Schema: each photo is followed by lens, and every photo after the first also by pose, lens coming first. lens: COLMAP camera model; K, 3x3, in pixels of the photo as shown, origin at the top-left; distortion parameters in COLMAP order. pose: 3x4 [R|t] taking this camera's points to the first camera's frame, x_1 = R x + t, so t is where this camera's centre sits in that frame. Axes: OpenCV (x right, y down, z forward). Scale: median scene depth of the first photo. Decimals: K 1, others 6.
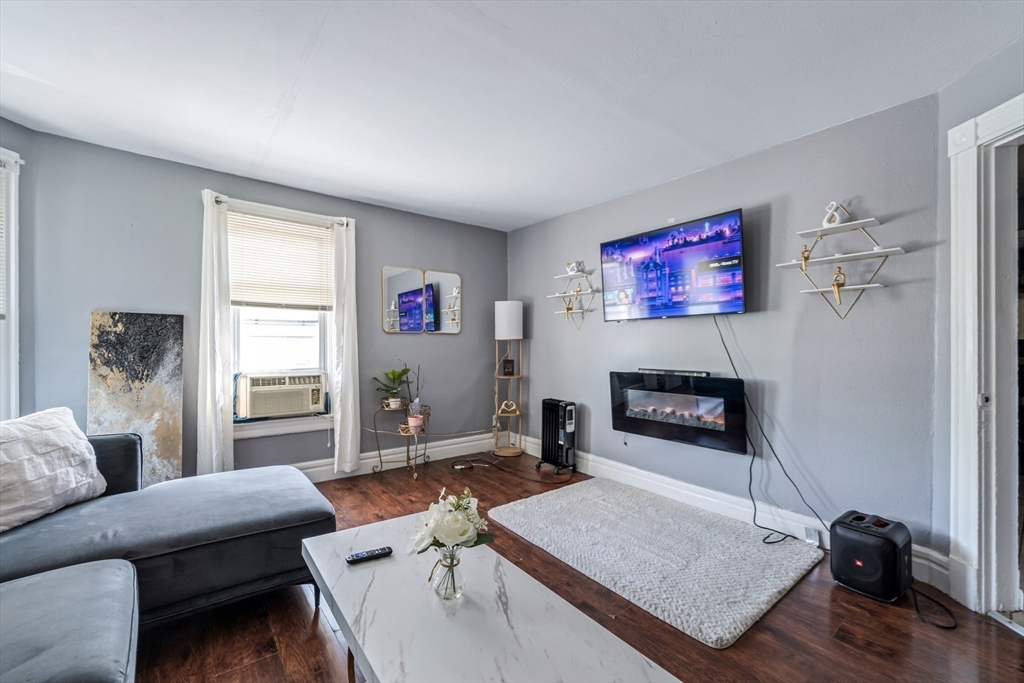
lens RADIAL K [[419.7, 0, 515.9], [0, 419.7, 342.6], [0, 0, 1]] dist [-0.000552, -0.000299]
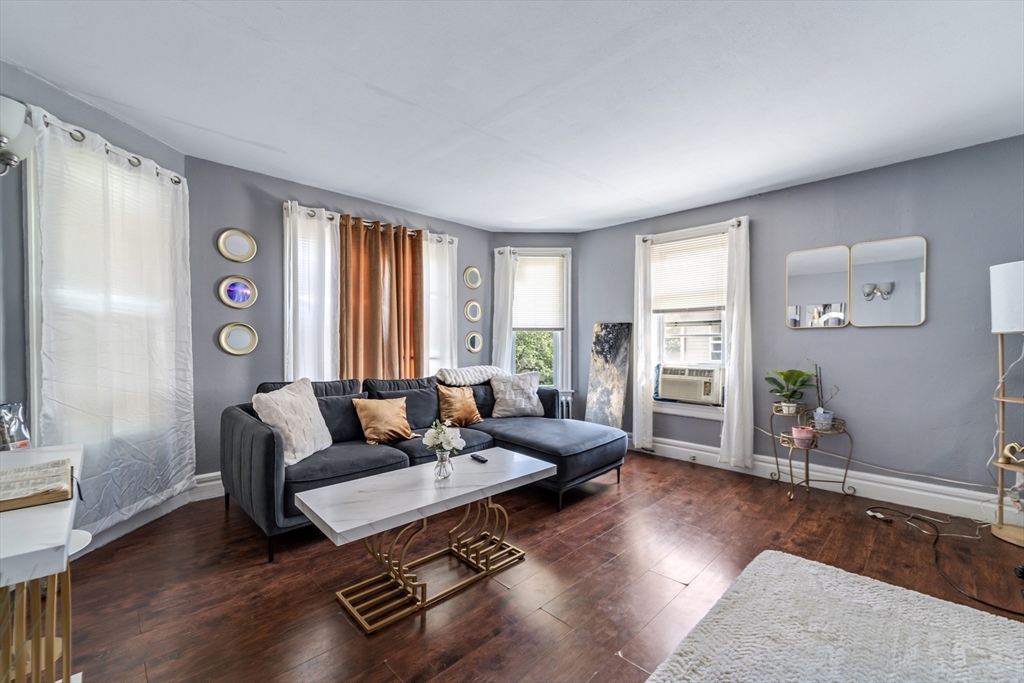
lens RADIAL K [[419.7, 0, 515.9], [0, 419.7, 342.6], [0, 0, 1]] dist [-0.000552, -0.000299]
pose [[0.115016, 0.000573, -0.993363, 0.583526], [0.006465, 0.999978, 0.001325, 0.001065], [0.993343, -0.006574, 0.115010, 0.369910]]
